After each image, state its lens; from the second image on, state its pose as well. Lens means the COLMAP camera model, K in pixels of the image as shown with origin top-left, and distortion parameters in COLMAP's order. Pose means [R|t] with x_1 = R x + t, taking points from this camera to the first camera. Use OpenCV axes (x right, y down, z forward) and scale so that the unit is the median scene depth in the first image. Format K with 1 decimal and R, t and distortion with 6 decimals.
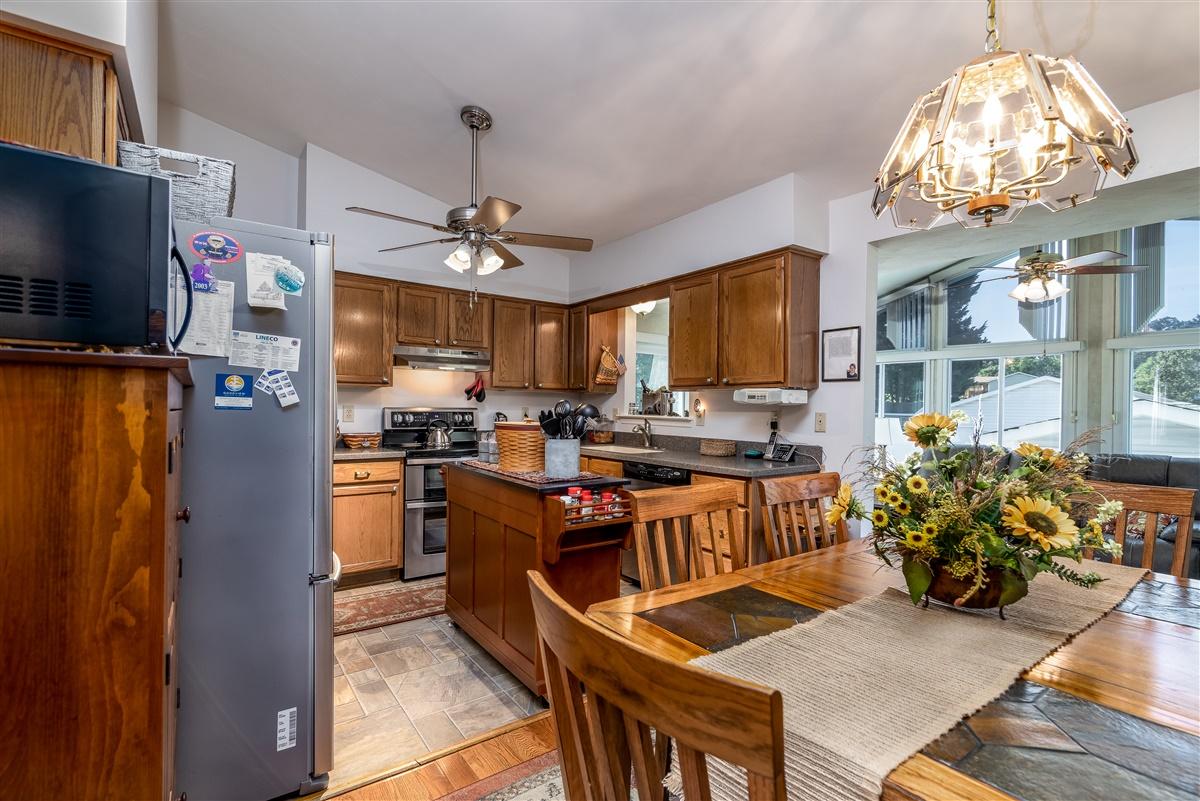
lens RADIAL K [[554.1, 0, 598.9], [0, 554.1, 407.2], [0, 0, 1]] dist [-0.001922, 0.000029]
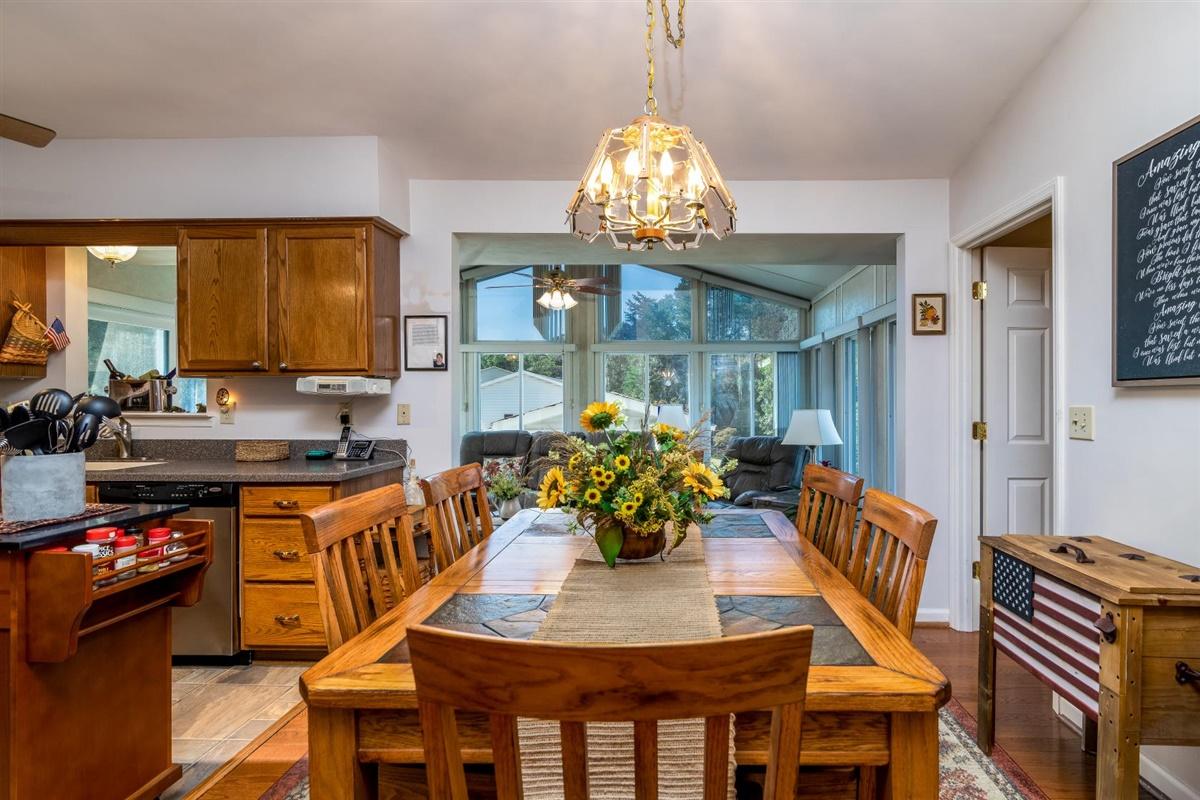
lens RADIAL K [[611.1, 0, 601.6], [0, 611.1, 397.8], [0, 0, 1]] dist [-0.002256, 0.000004]
pose [[0.606174, -0.007312, 0.795298, -0.202636], [0.007925, 0.999964, 0.003153, -0.000676], [-0.795292, 0.004391, 0.606210, 0.106309]]
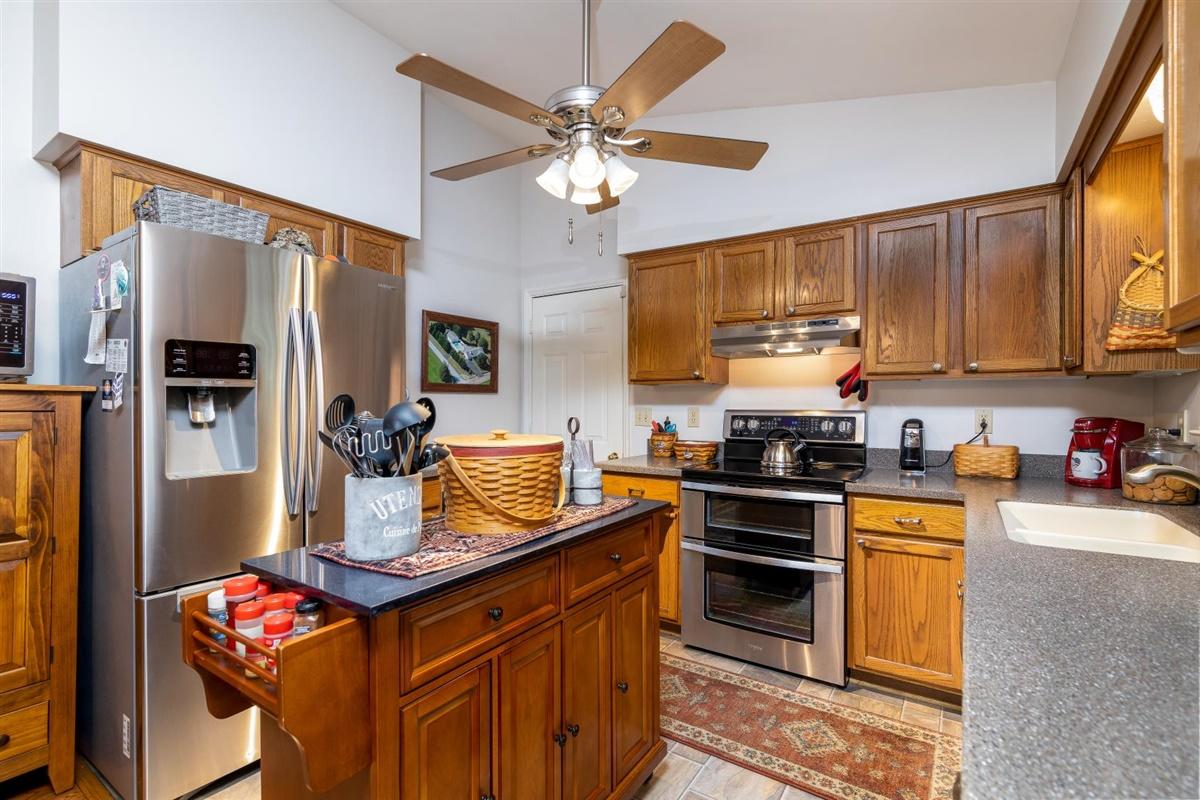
lens RADIAL K [[554.1, 0, 600.0], [0, 554.1, 402.2], [0, 0, 1]] dist [-0.001922, 0.000029]
pose [[0.351682, -0.012514, -0.936036, 0.355591], [0.001388, 0.999917, -0.012847, -0.000593], [0.936118, 0.003219, 0.351670, 0.748423]]
